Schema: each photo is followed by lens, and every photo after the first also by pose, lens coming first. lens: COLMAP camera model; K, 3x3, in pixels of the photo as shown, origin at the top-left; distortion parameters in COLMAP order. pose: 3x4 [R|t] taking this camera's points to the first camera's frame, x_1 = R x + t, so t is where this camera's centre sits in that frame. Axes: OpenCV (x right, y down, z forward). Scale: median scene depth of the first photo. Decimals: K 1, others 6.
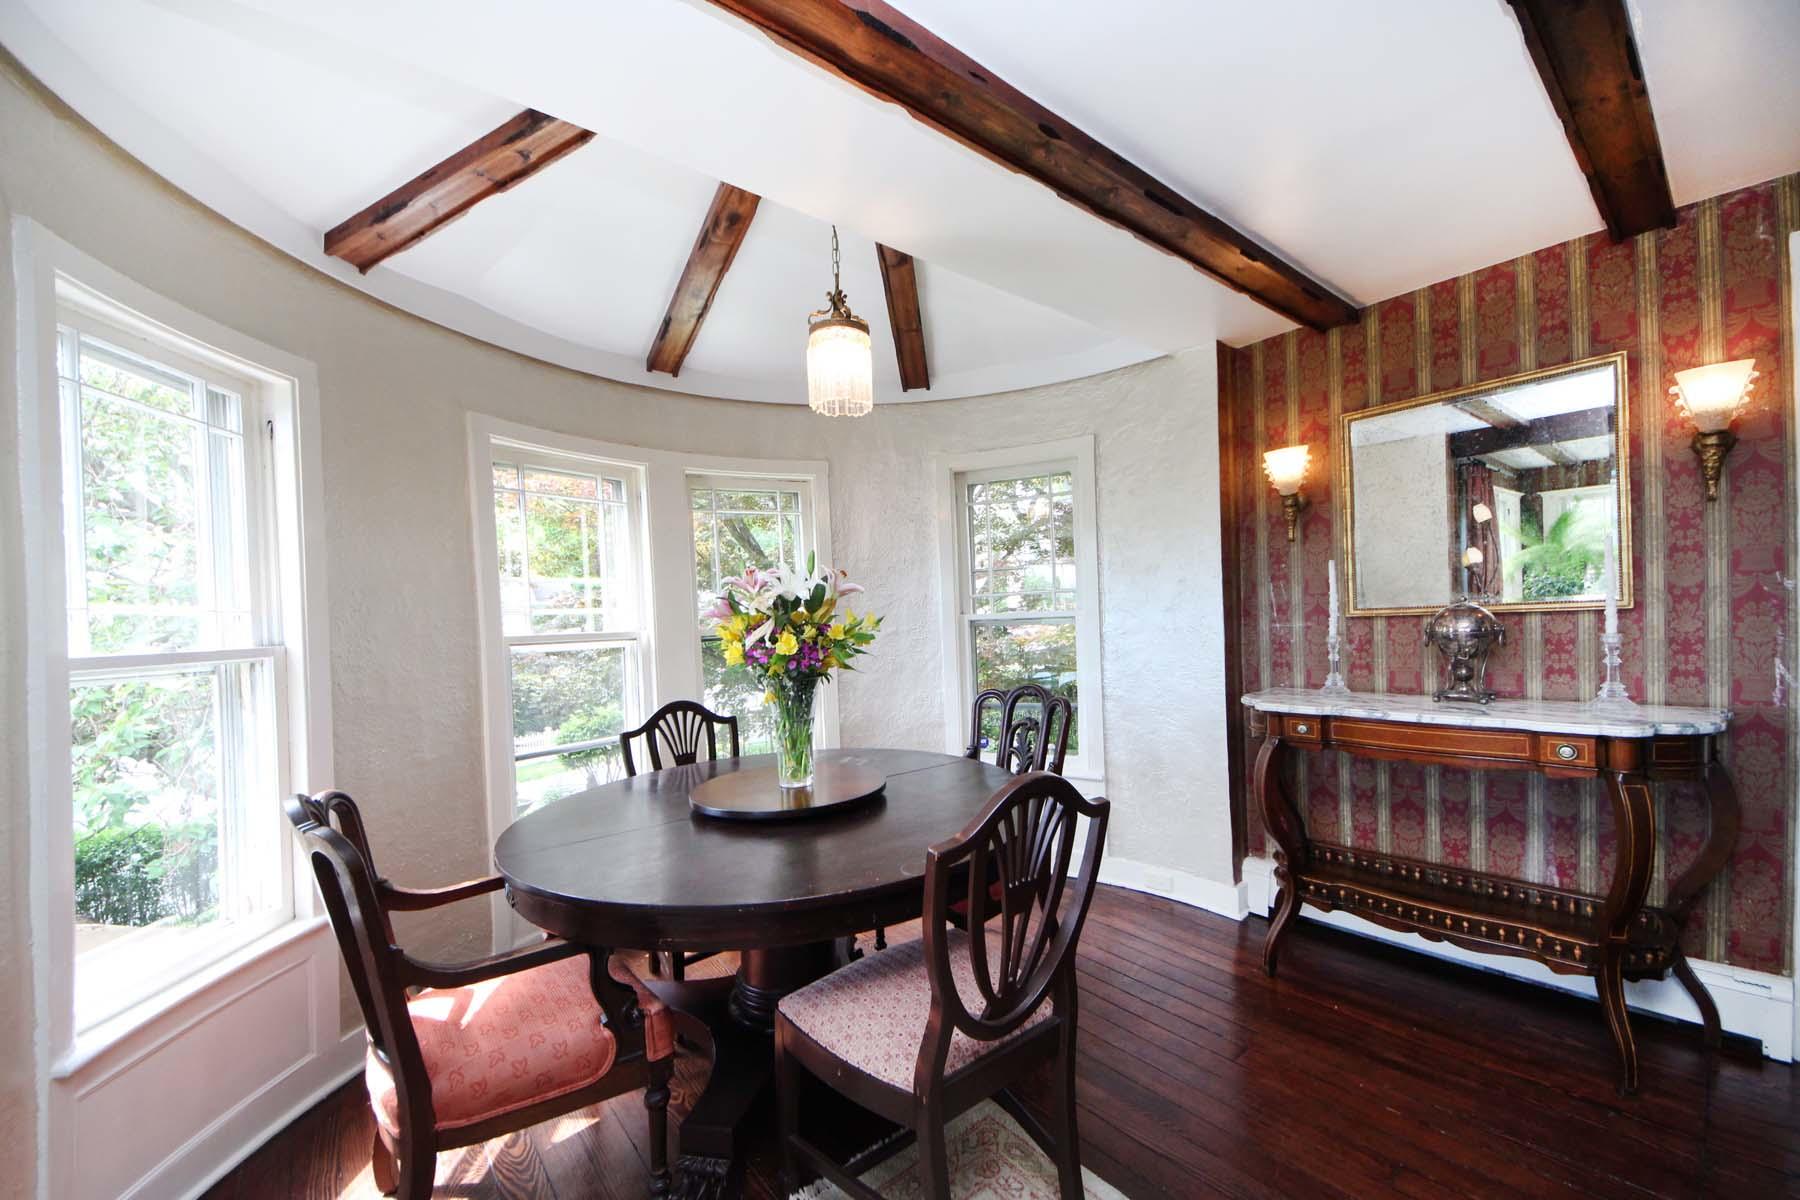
lens RADIAL K [[695.7, 0, 899.6], [0, 695.7, 610.3], [0, 0, 1]] dist [0.026428, -0.000143]
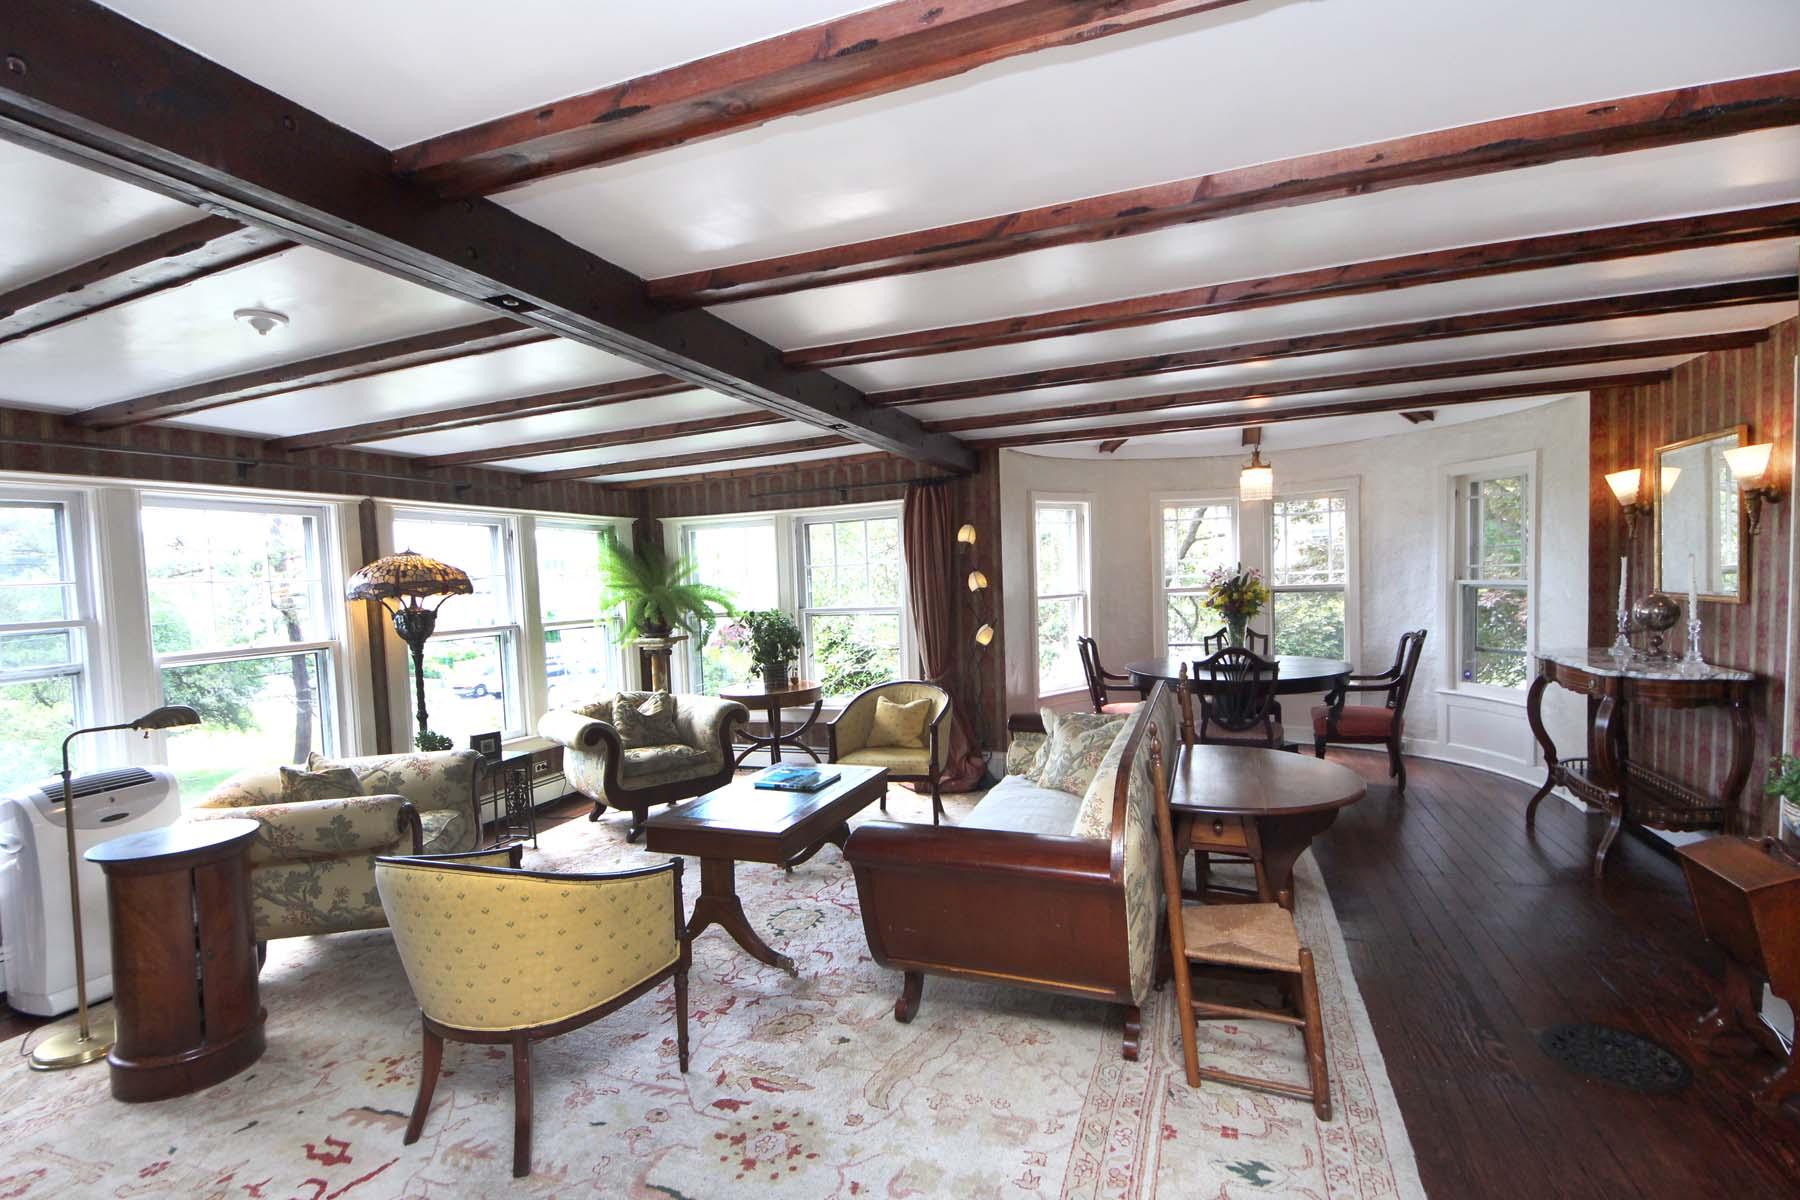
lens RADIAL K [[799.2, 0, 894.4], [0, 799.2, 605.5], [0, 0, 1]] dist [0.022083, -0.000411]
pose [[0.499408, 0.053367, -0.864722, 1.312037], [0.023111, 0.996925, 0.074874, -0.131416], [0.866058, -0.057377, 0.496639, -1.092283]]
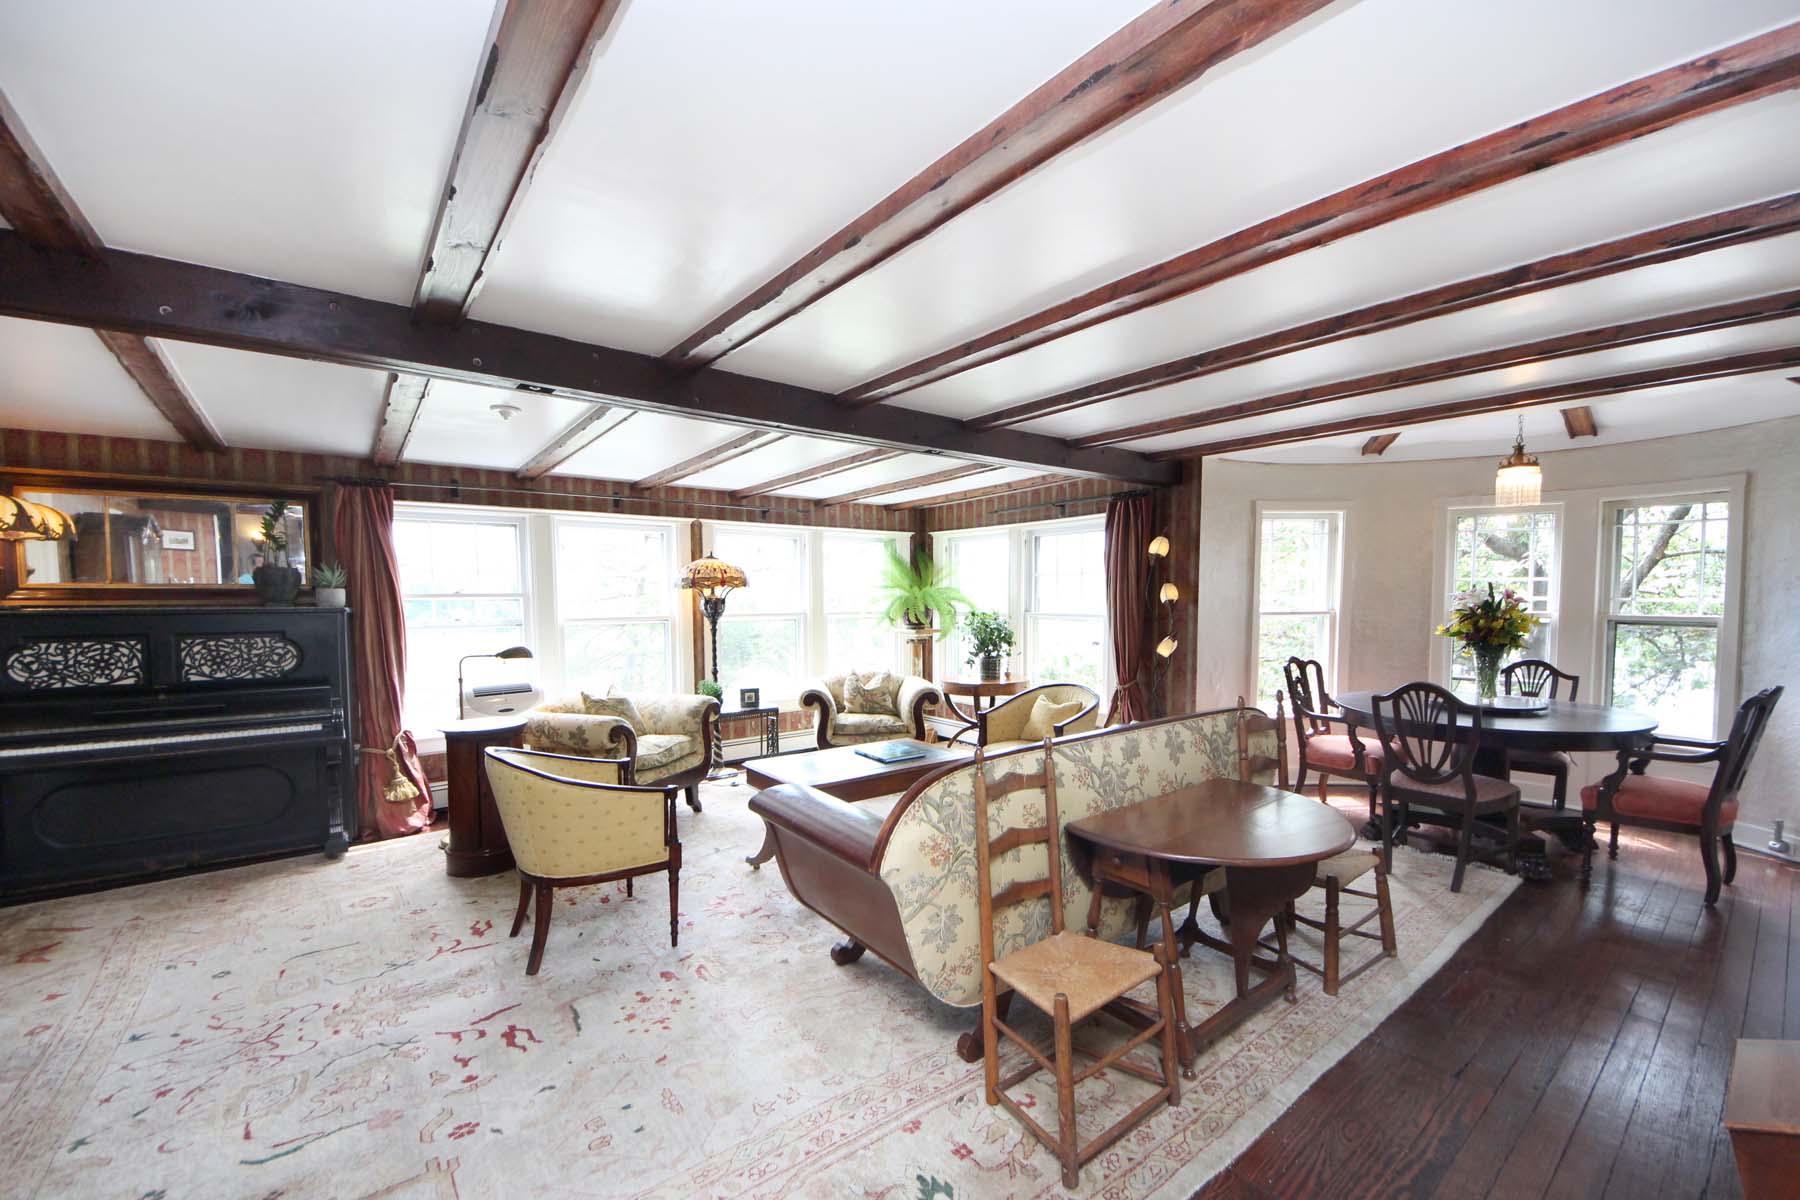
lens RADIAL K [[695.7, 0, 899.6], [0, 695.7, 610.3], [0, 0, 1]] dist [0.026428, -0.000143]
pose [[0.000123, 0.070609, -0.997504, 1.462474], [0.007697, 0.997474, 0.070608, -0.122272], [0.999970, -0.007686, -0.000421, -0.506625]]
